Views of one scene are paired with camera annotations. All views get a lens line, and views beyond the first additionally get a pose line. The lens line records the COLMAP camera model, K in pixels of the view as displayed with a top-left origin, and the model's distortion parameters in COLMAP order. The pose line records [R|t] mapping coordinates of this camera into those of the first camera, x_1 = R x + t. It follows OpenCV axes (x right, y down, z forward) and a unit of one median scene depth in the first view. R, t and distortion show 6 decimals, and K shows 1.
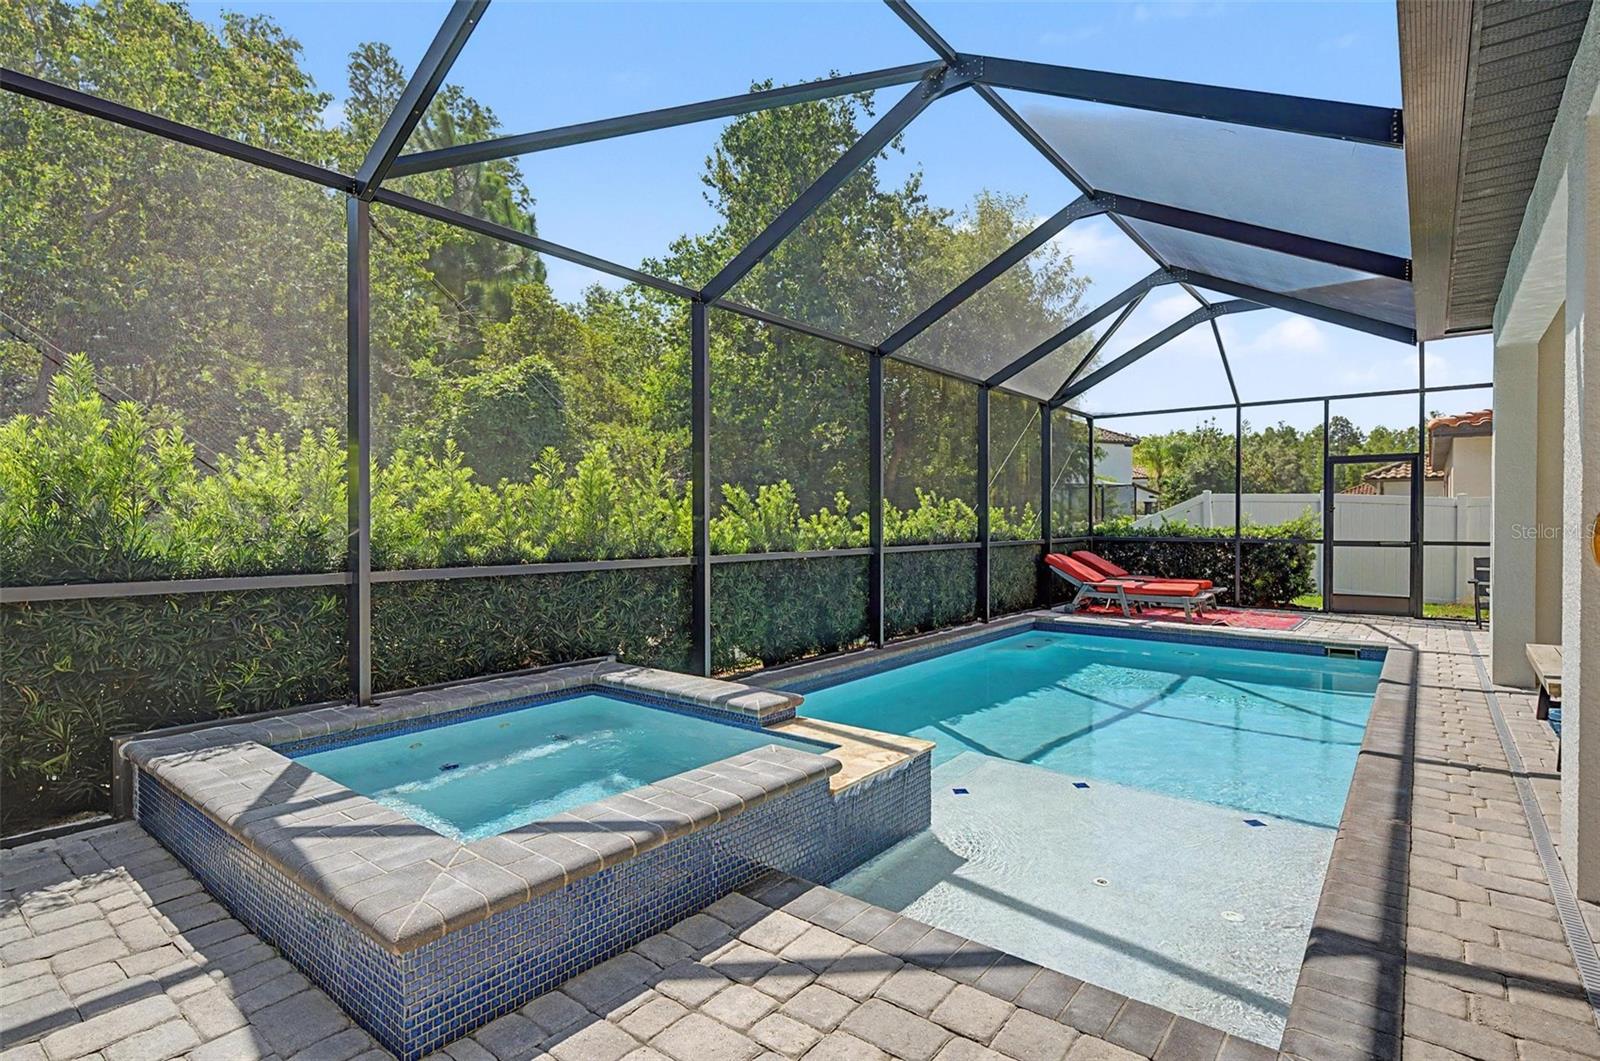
lens RADIAL K [[796.4, 0, 803.9], [0, 796.4, 533.7], [0, 0, 1]] dist [-0.001585, -0.000028]
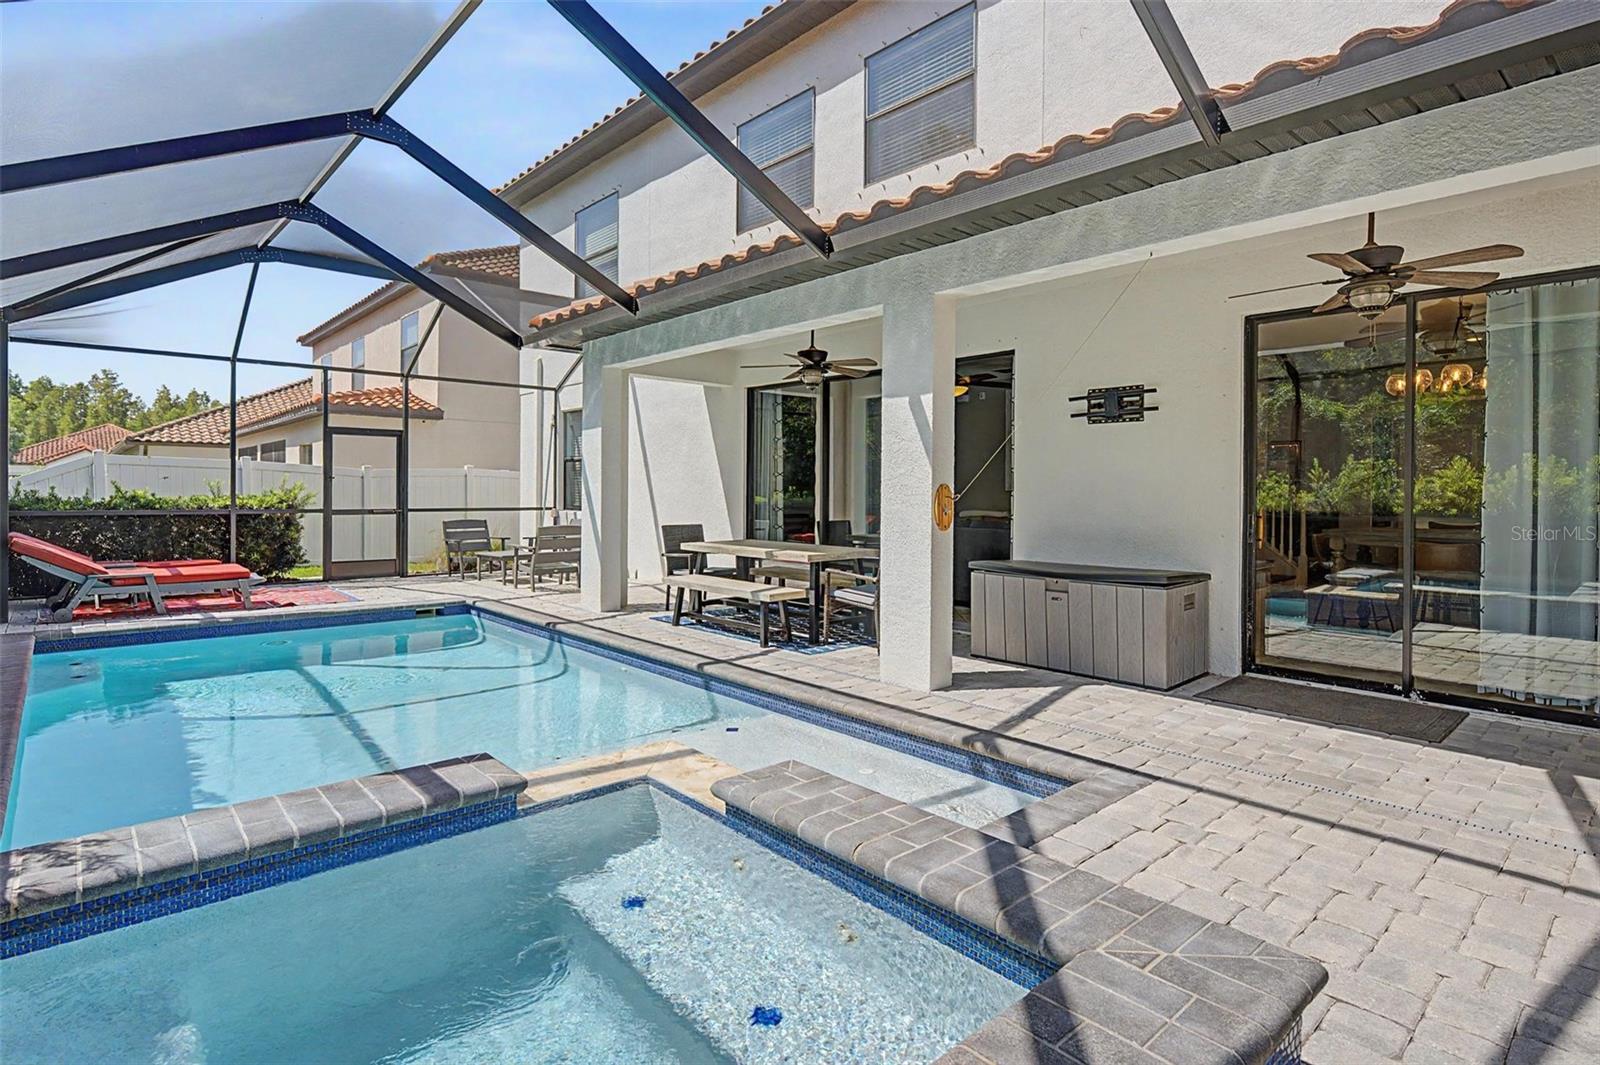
lens RADIAL K [[796.4, 0, 825.1], [0, 796.4, 488.3], [0, 0, 1]] dist [-0.001585, -0.000028]
pose [[0.155248, 0.005675, 0.987859, -0.414322], [0.006595, 0.999955, -0.006781, -0.012745], [-0.987854, 0.007568, 0.155203, 0.387087]]
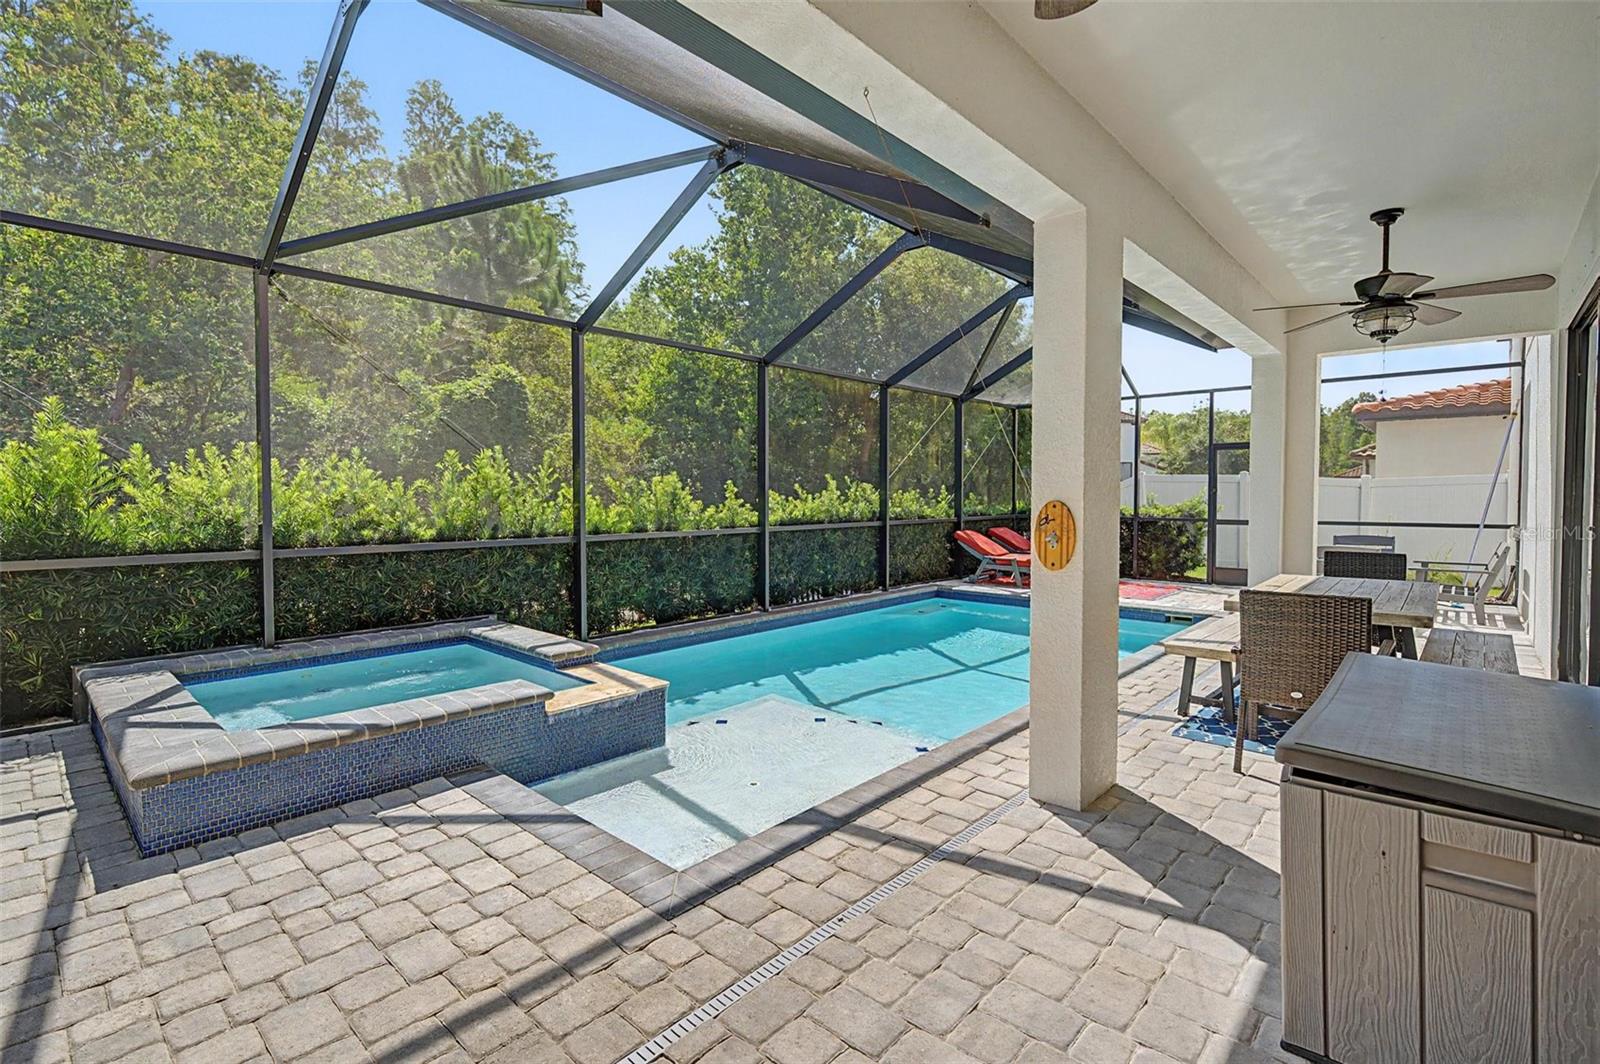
lens RADIAL K [[736.7, 0, 796.7], [0, 736.7, 520.2], [0, 0, 1]] dist [-0.002634, -0.000557]
pose [[0.997448, 0.001568, -0.071374, 0.267211], [-0.000239, 0.999826, 0.018631, -0.016221], [0.071391, -0.018566, 0.997276, -0.112908]]
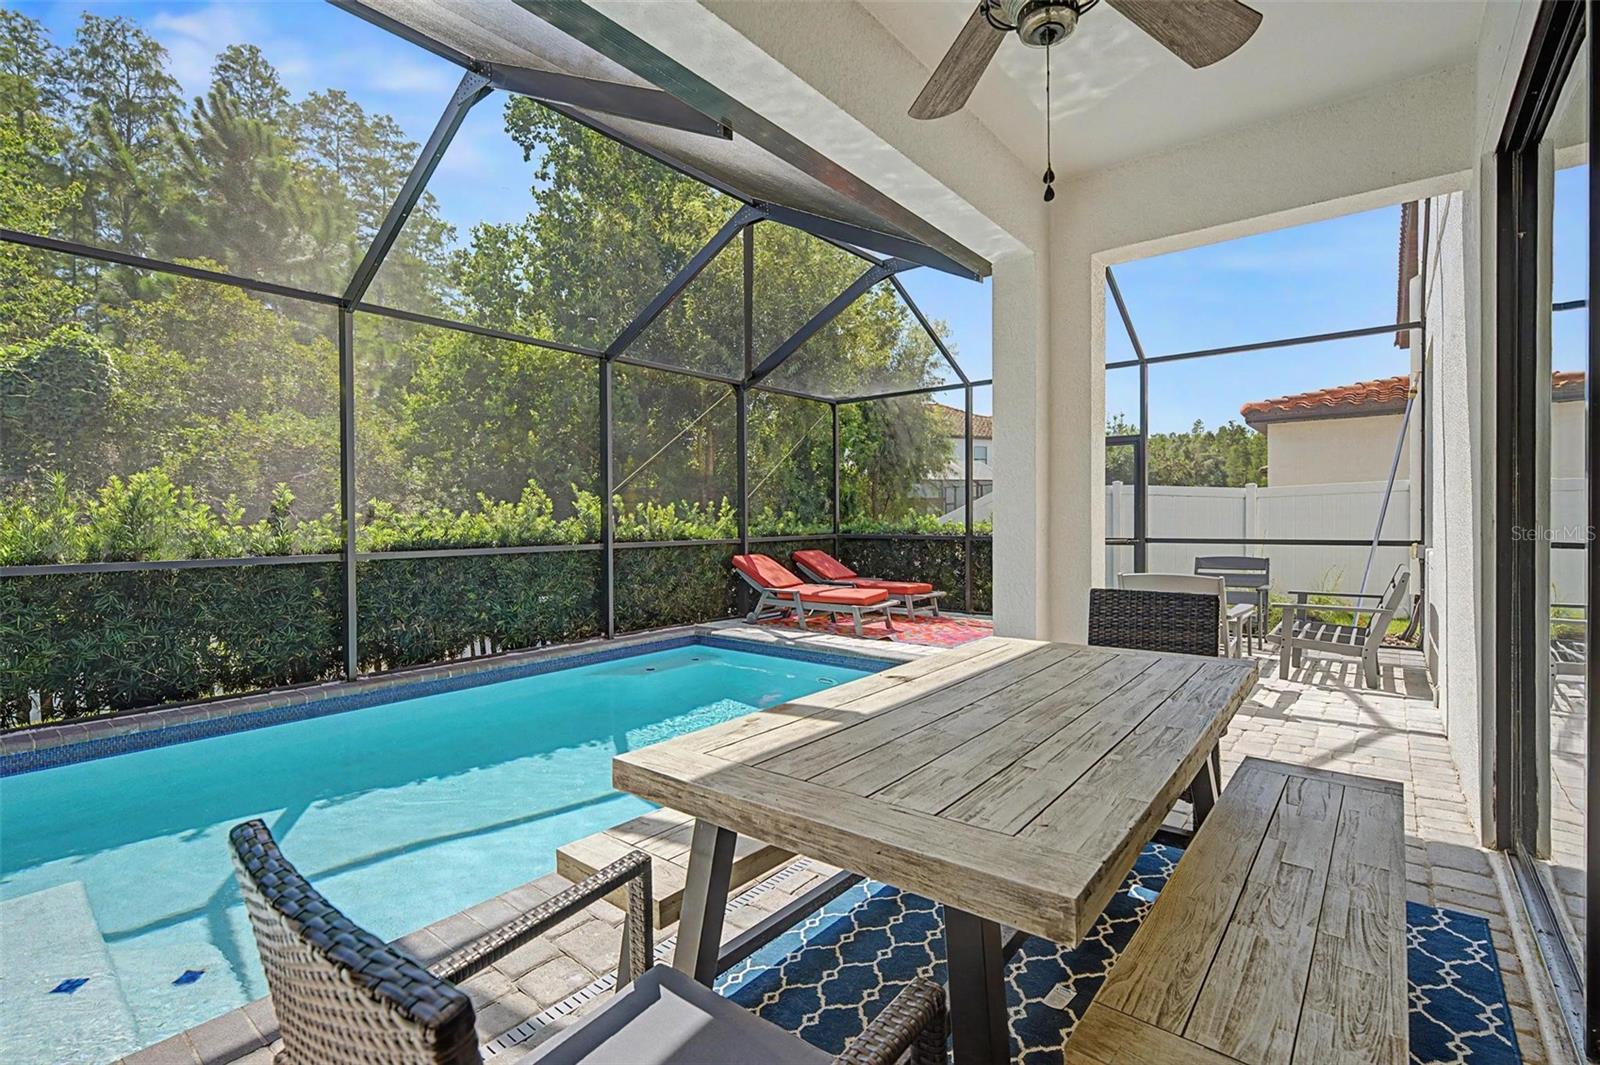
lens RADIAL K [[736.7, 0, 792.9], [0, 736.7, 529.7], [0, 0, 1]] dist [-0.002634, -0.000557]
pose [[0.999948, -0.007596, -0.006848, 0.654605], [0.007597, 0.999971, 0.000131, -0.003924], [0.006846, -0.000183, 0.999977, 0.333501]]
